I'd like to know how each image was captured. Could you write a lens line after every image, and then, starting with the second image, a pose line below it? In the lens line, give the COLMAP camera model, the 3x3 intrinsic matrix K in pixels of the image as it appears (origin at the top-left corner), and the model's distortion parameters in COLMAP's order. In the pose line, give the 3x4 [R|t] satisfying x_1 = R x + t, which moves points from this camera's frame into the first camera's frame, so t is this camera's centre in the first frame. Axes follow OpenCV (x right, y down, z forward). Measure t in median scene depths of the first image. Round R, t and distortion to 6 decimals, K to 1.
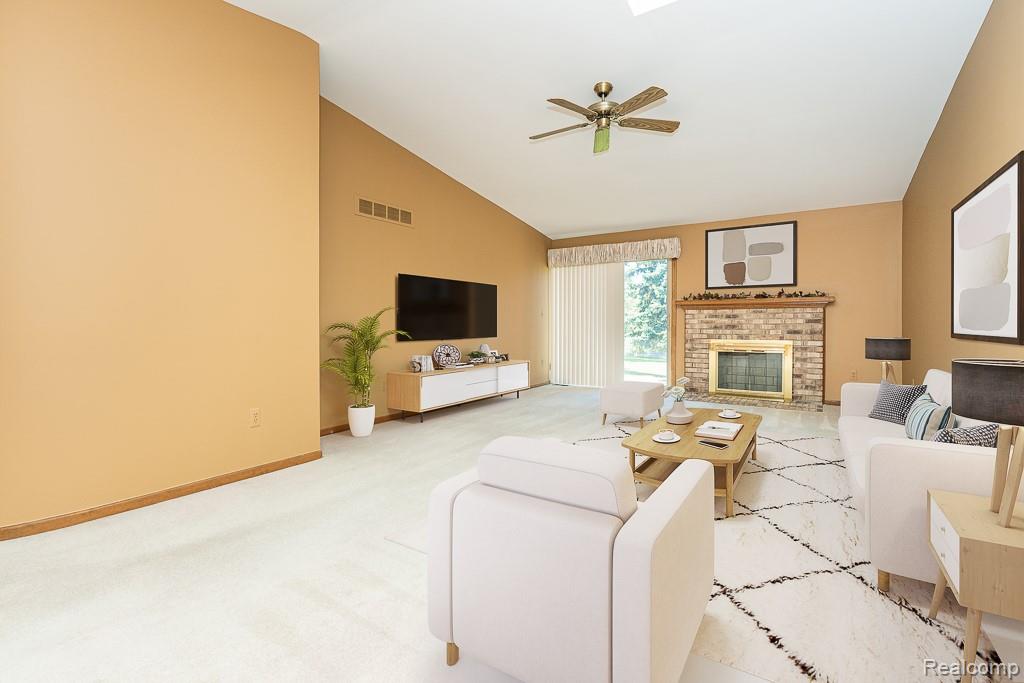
lens RADIAL K [[472.6, 0, 506.5], [0, 472.6, 334.7], [0, 0, 1]] dist [-0.005217, -0.000357]
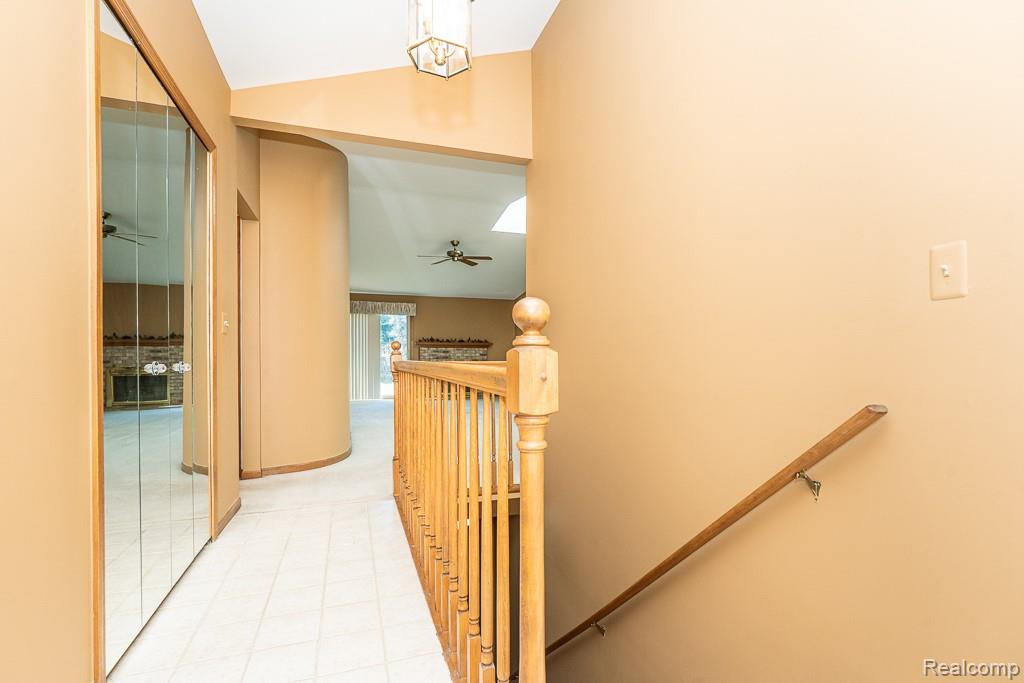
lens RADIAL K [[472.6, 0, 511.8], [0, 472.6, 352.1], [0, 0, 1]] dist [-0.005217, -0.000357]
pose [[0.616813, 0.009552, 0.787051, -0.757318], [0.014772, 0.999610, -0.023708, 0.007902], [-0.786971, 0.026250, 0.616432, -0.281538]]
